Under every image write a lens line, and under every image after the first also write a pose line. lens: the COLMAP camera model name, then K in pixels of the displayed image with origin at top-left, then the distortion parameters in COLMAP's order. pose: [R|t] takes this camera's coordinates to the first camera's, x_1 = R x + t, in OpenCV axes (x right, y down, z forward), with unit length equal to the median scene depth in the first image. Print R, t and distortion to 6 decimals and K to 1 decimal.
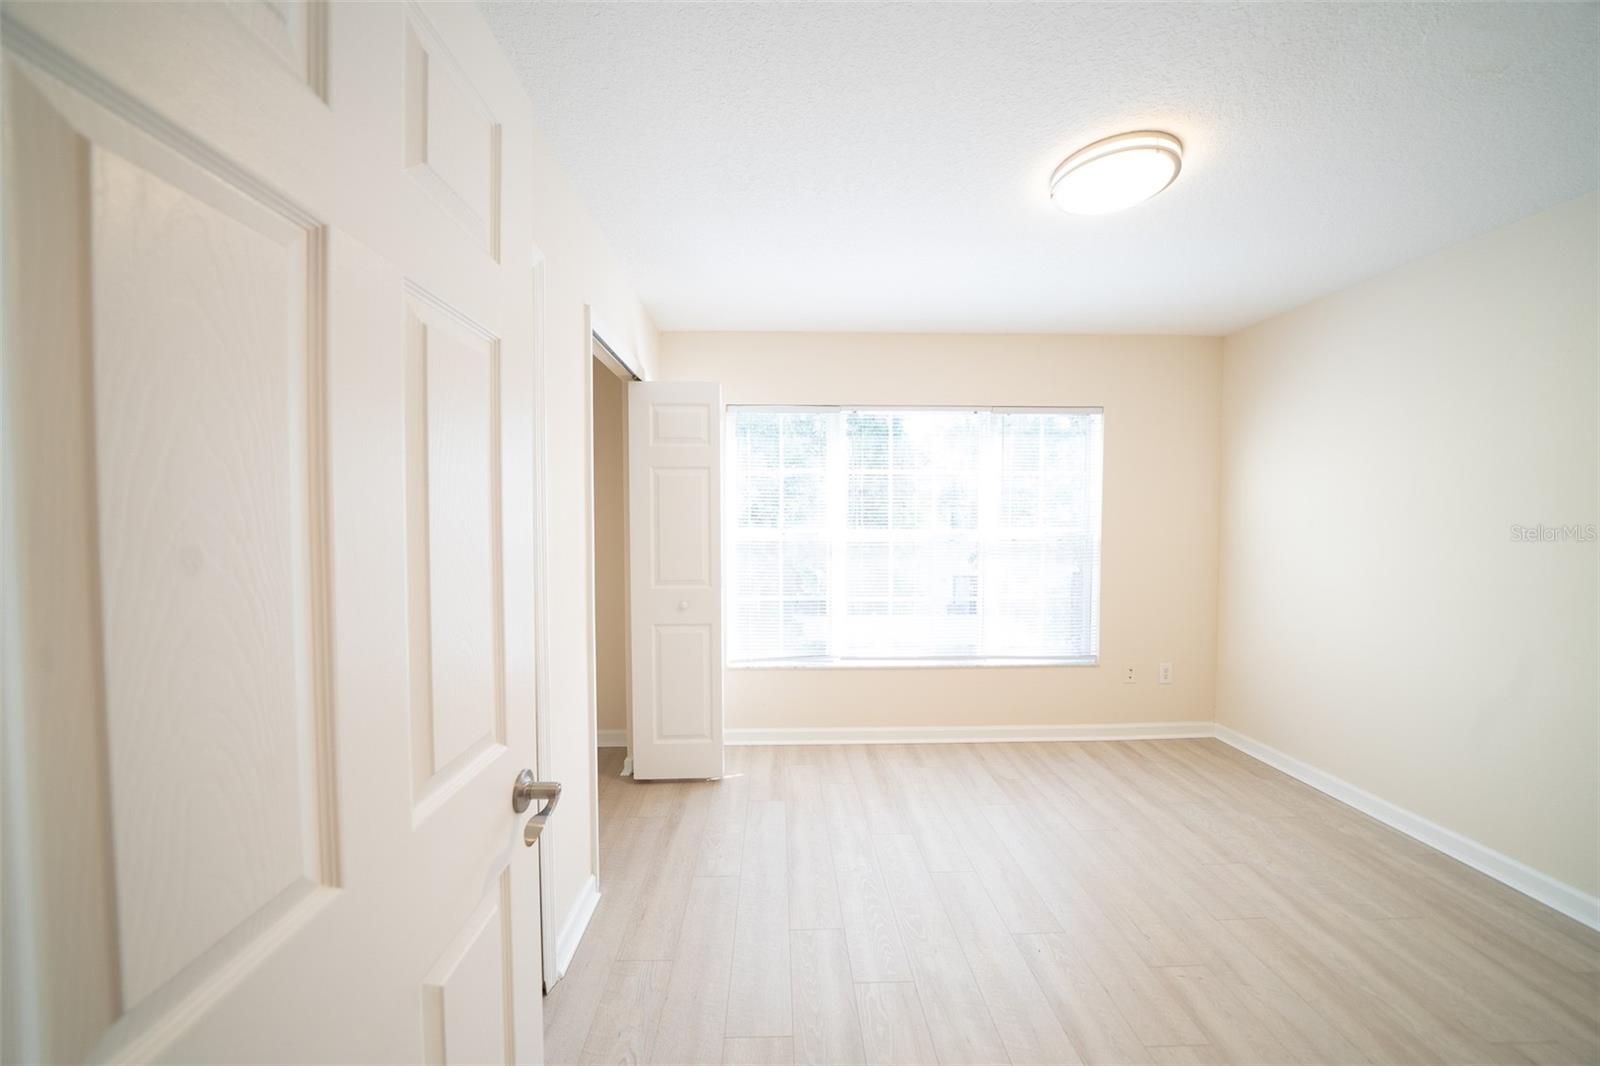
lens RADIAL K [[556.6, 0, 787.2], [0, 556.6, 529.0], [0, 0, 1]] dist [-0.019775, 0.000615]
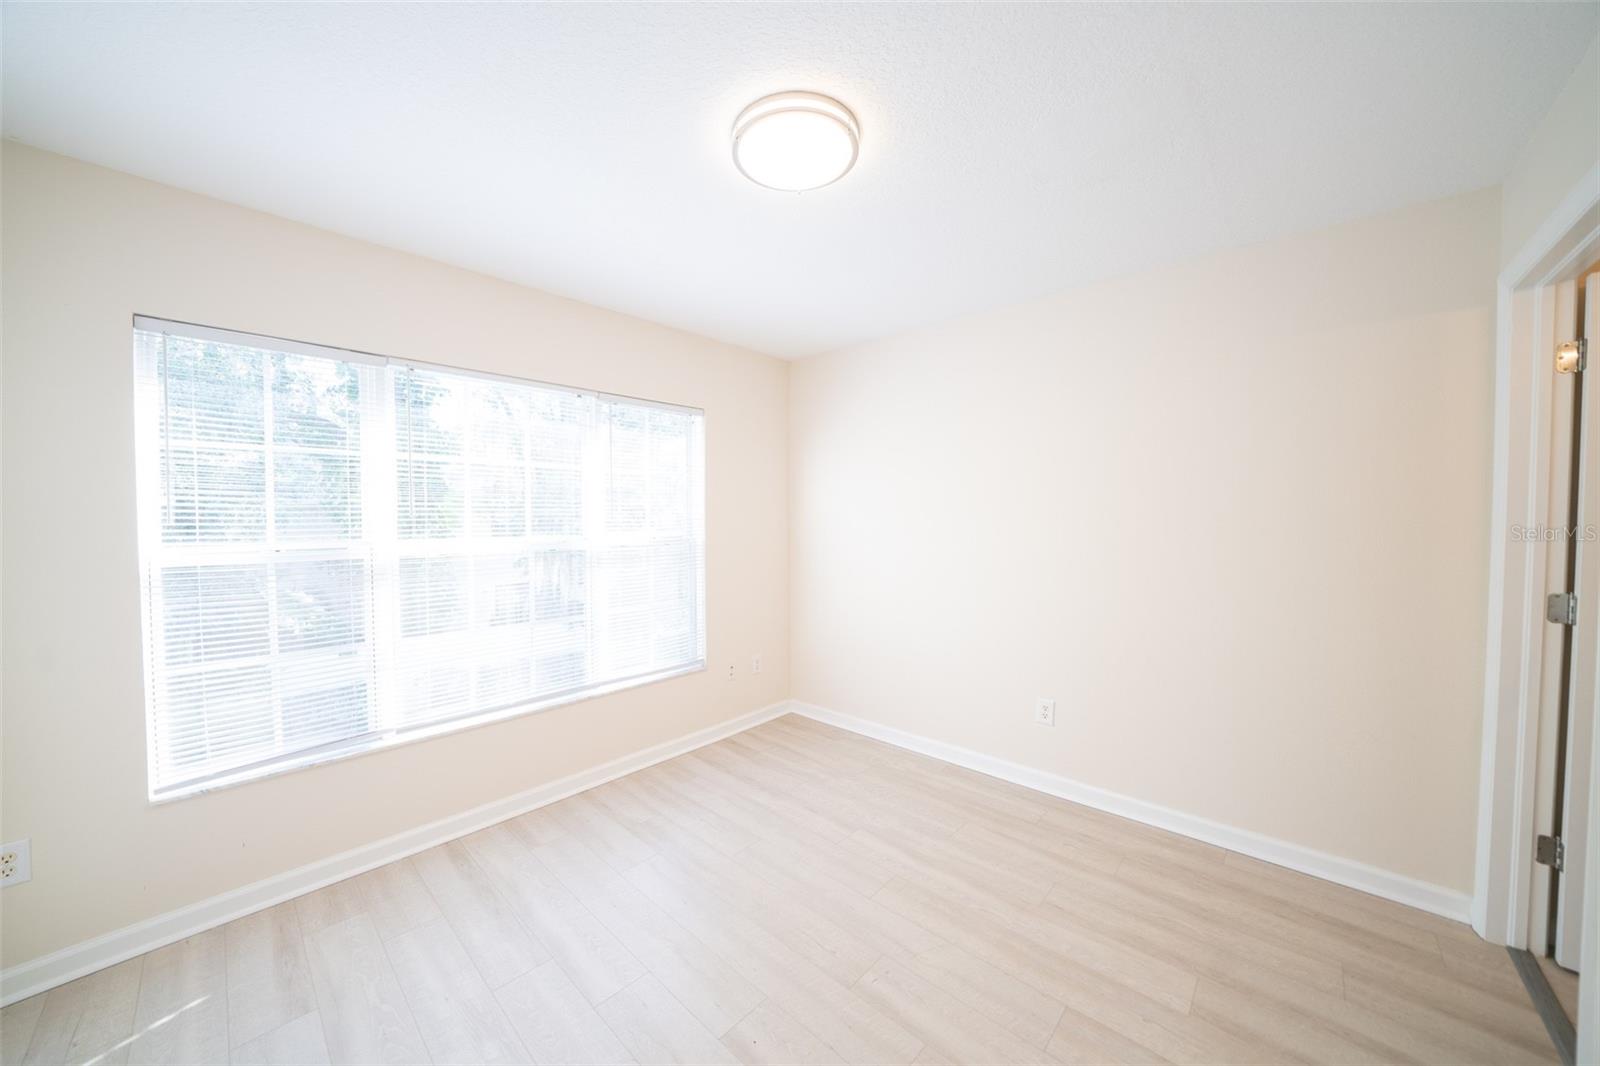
lens RADIAL K [[556.6, 0, 785.8], [0, 556.6, 531.1], [0, 0, 1]] dist [-0.019775, 0.000615]
pose [[0.704274, -0.021065, 0.709616, -0.039653], [0.024594, 0.999684, 0.005266, -0.002296], [-0.709502, 0.013743, 0.704569, 0.195264]]
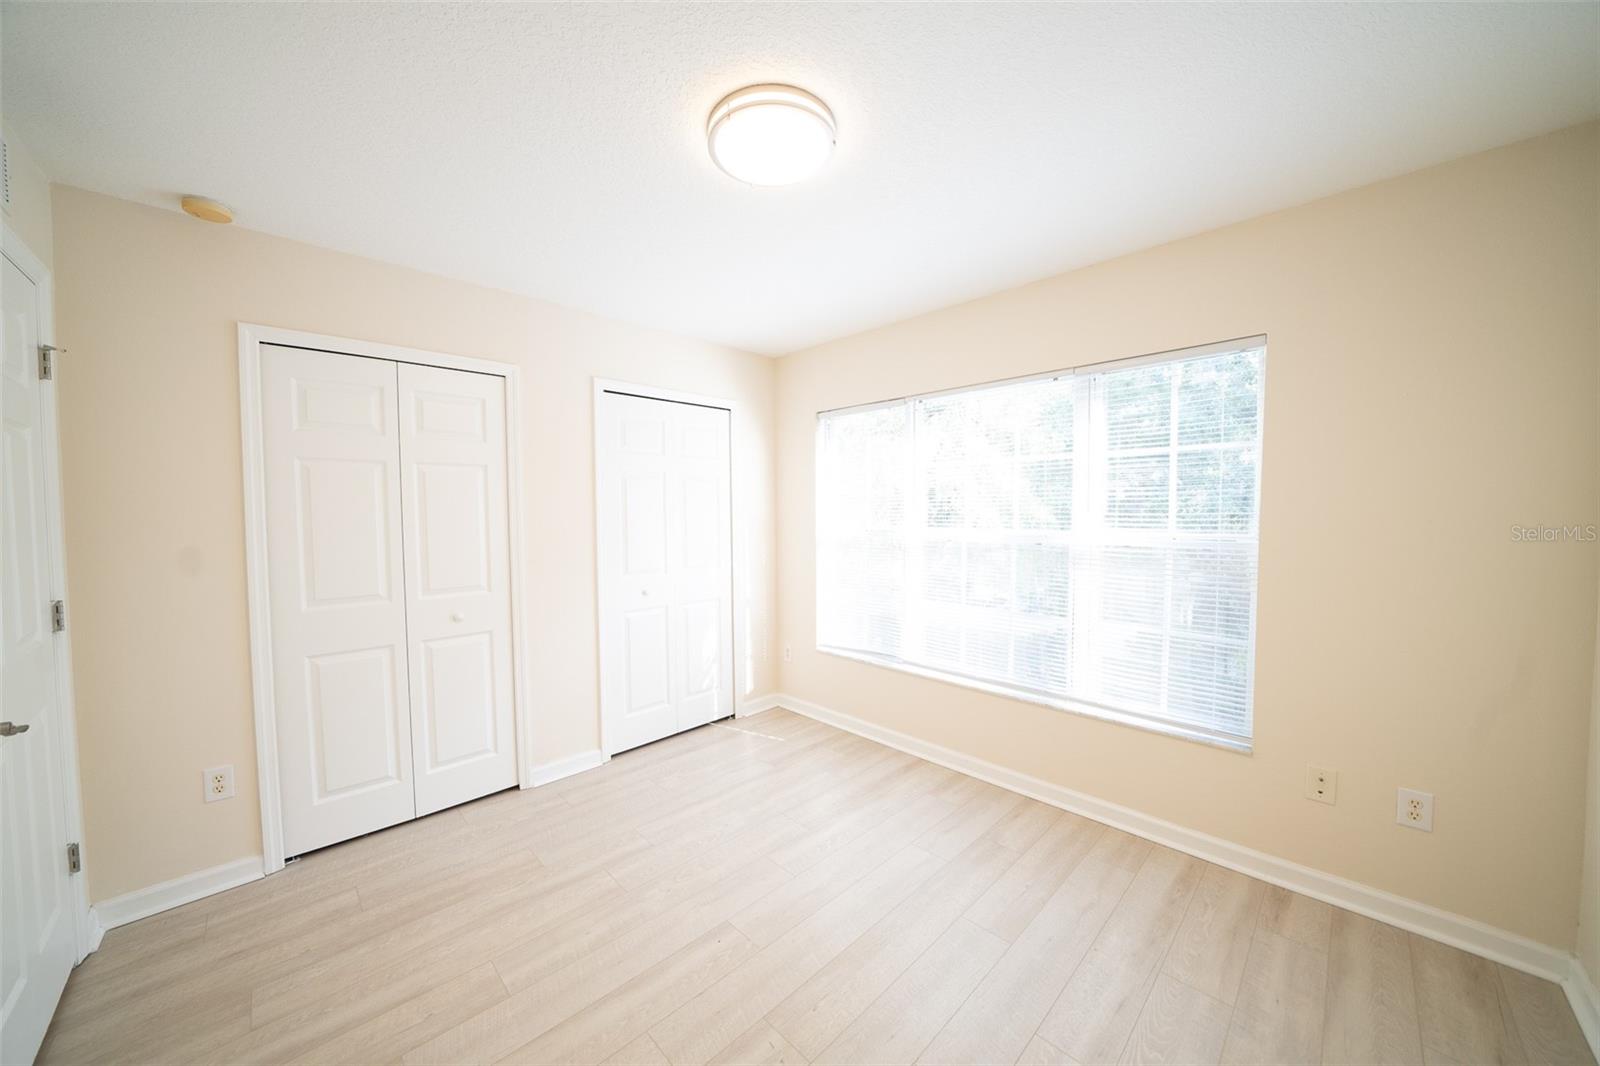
lens RADIAL K [[556.6, 0, 791.5], [0, 556.6, 528.3], [0, 0, 1]] dist [-0.019775, 0.000615]
pose [[0.681019, 0.019725, -0.732000, 0.671269], [-0.016494, 0.999797, 0.011597, -0.005074], [0.732080, 0.004176, 0.681206, 0.208725]]
